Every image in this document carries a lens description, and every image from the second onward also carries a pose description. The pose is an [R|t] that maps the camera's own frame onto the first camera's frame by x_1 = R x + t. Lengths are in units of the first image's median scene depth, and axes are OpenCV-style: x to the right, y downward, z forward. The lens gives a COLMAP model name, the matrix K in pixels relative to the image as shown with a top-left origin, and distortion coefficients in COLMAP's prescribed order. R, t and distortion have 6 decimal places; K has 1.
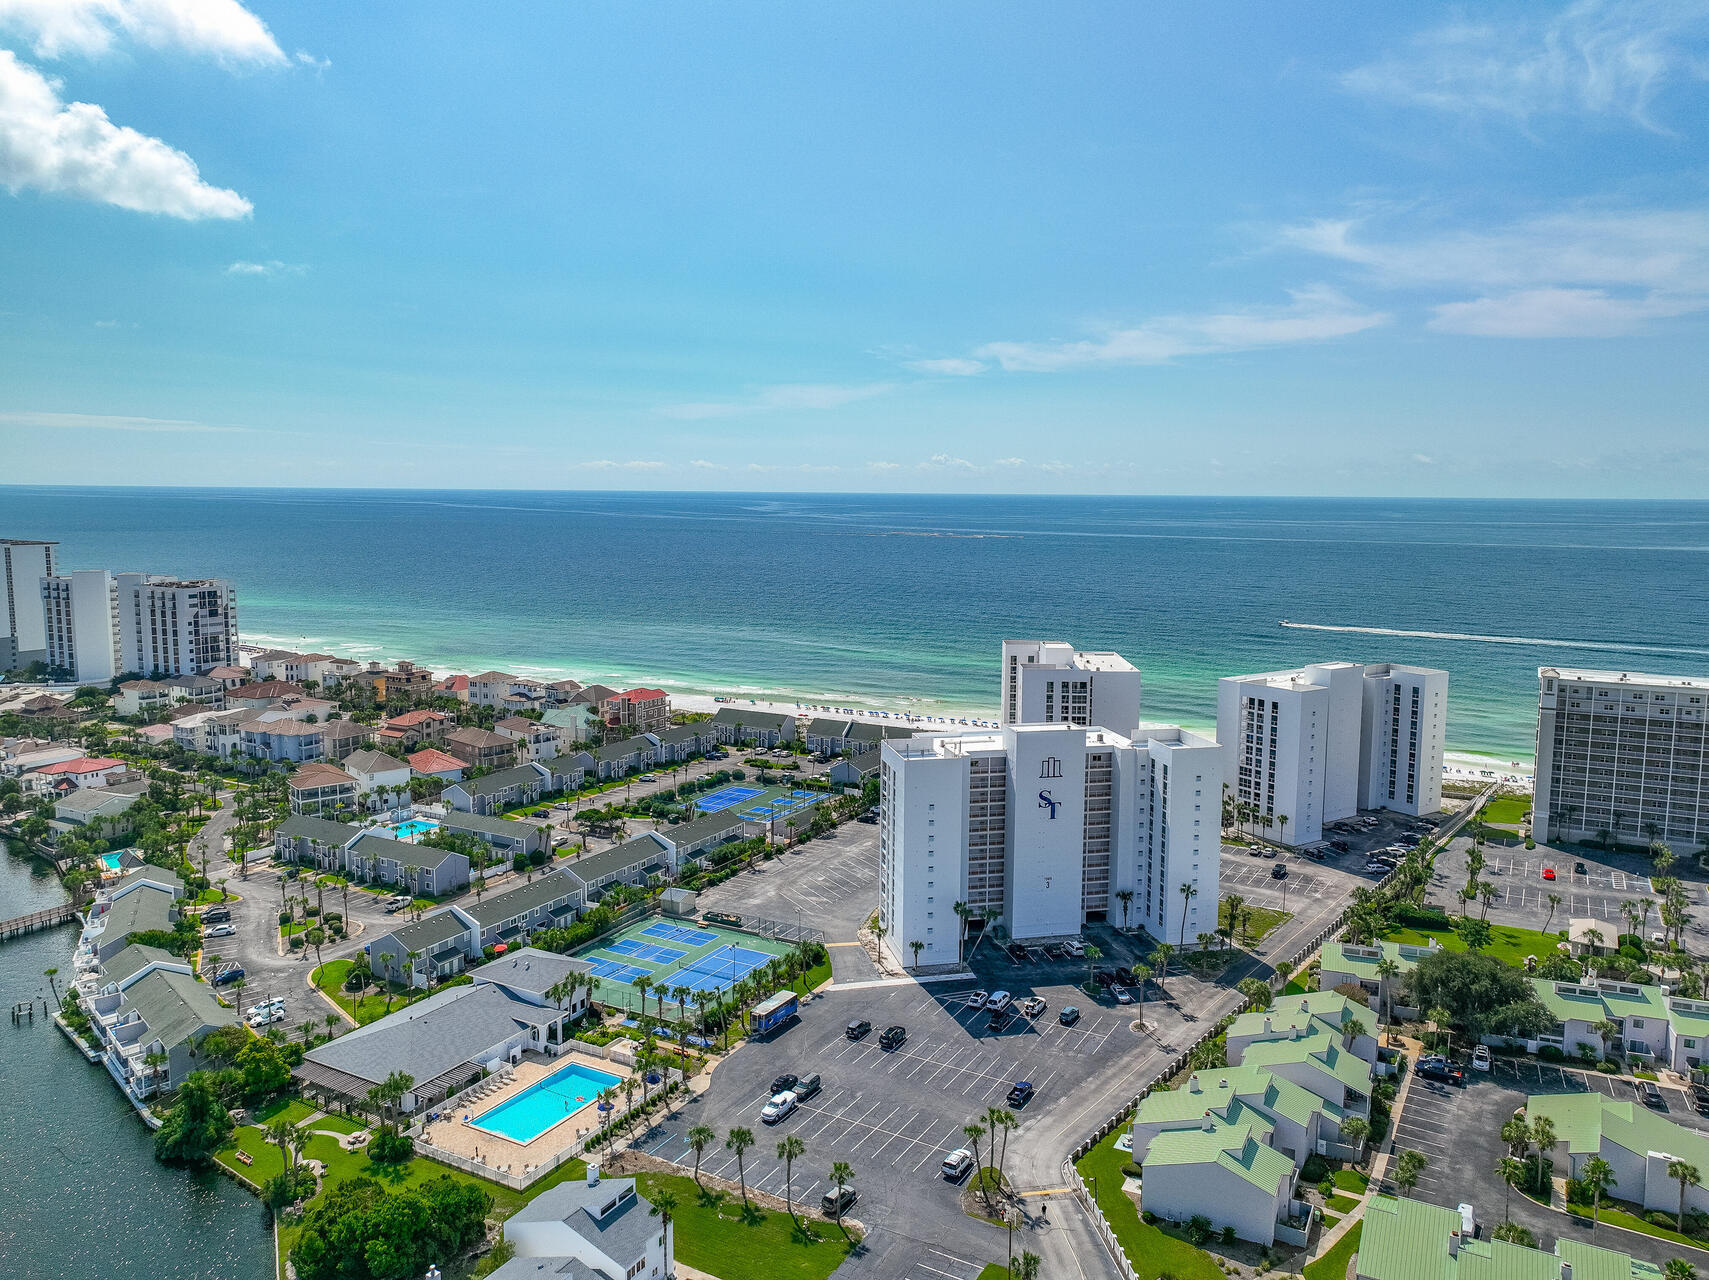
lens RADIAL K [[1232.5, 0, 875.5], [0, 1232.5, 616.8], [0, 0, 1]] dist [0.007694, 0.011100]
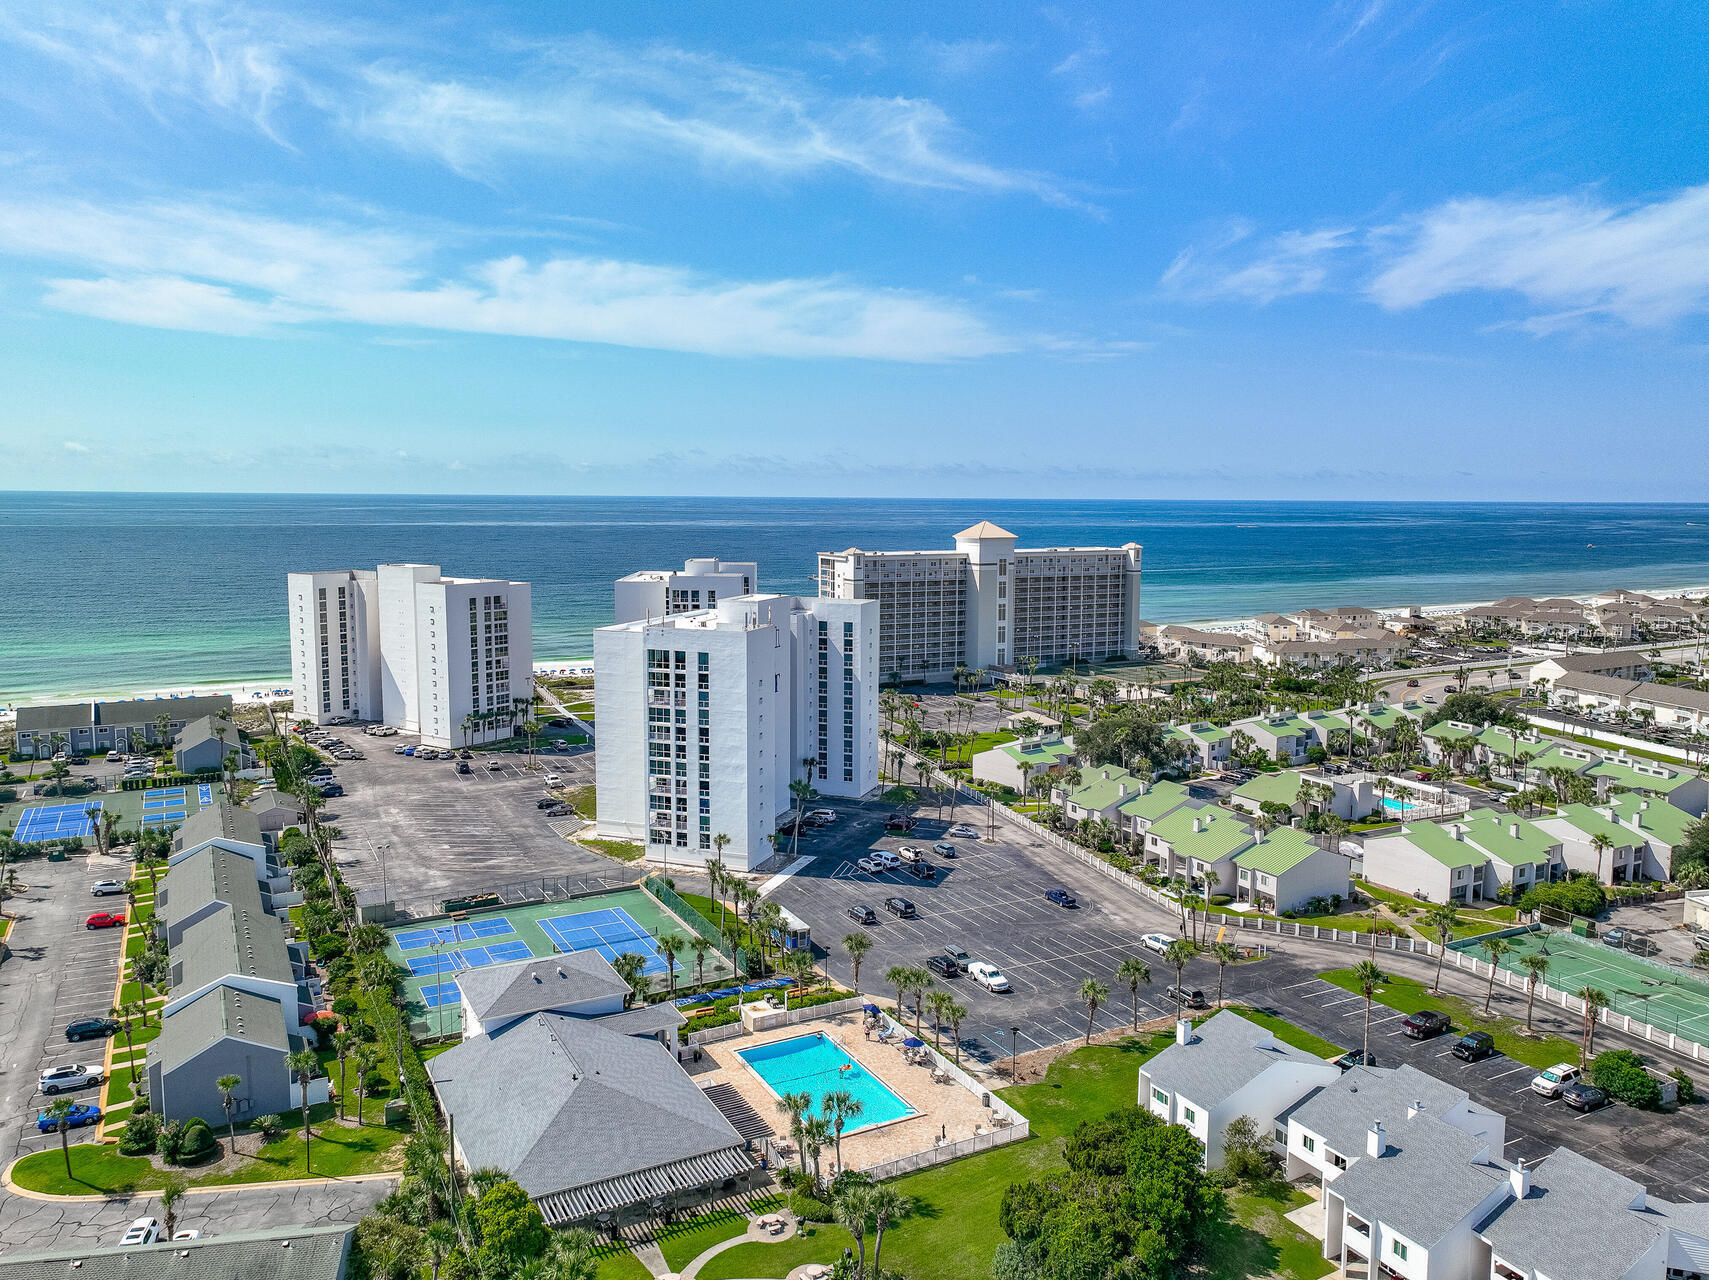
lens RADIAL K [[1232.5, 0, 871.5], [0, 1232.5, 630.4], [0, 0, 1]] dist [0.007694, 0.011100]
pose [[0.537685, -0.095425, 0.837728, -0.473189], [0.083599, 0.994713, 0.059650, 0.051704], [-0.838991, 0.037961, 0.542820, 0.330096]]
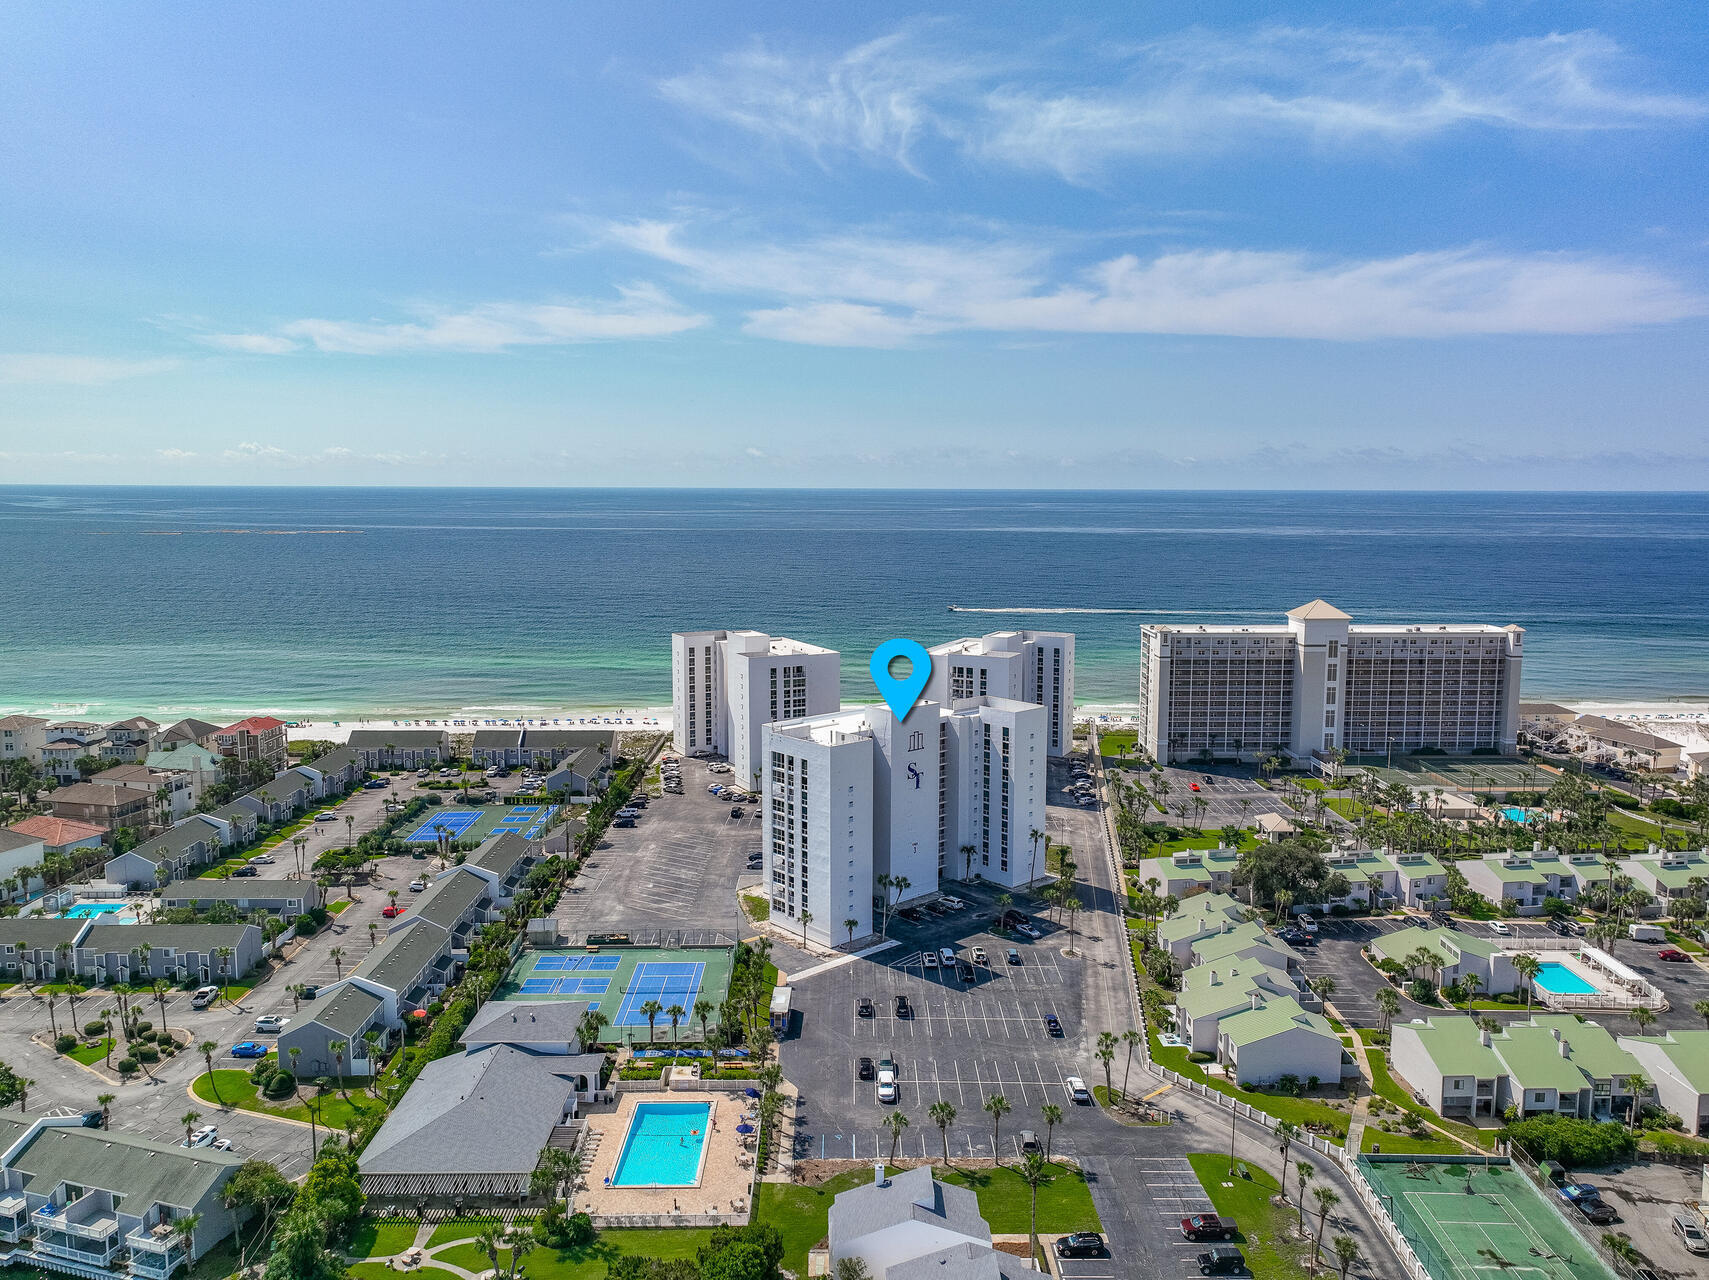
lens RADIAL K [[1232.5, 0, 869.2], [0, 1232.5, 642.1], [0, 0, 1]] dist [0.007694, 0.011100]
pose [[0.867454, -0.066924, 0.492996, -0.323997], [0.053563, 0.997714, 0.041193, -0.007977], [-0.494626, -0.009327, 0.869056, 0.068614]]
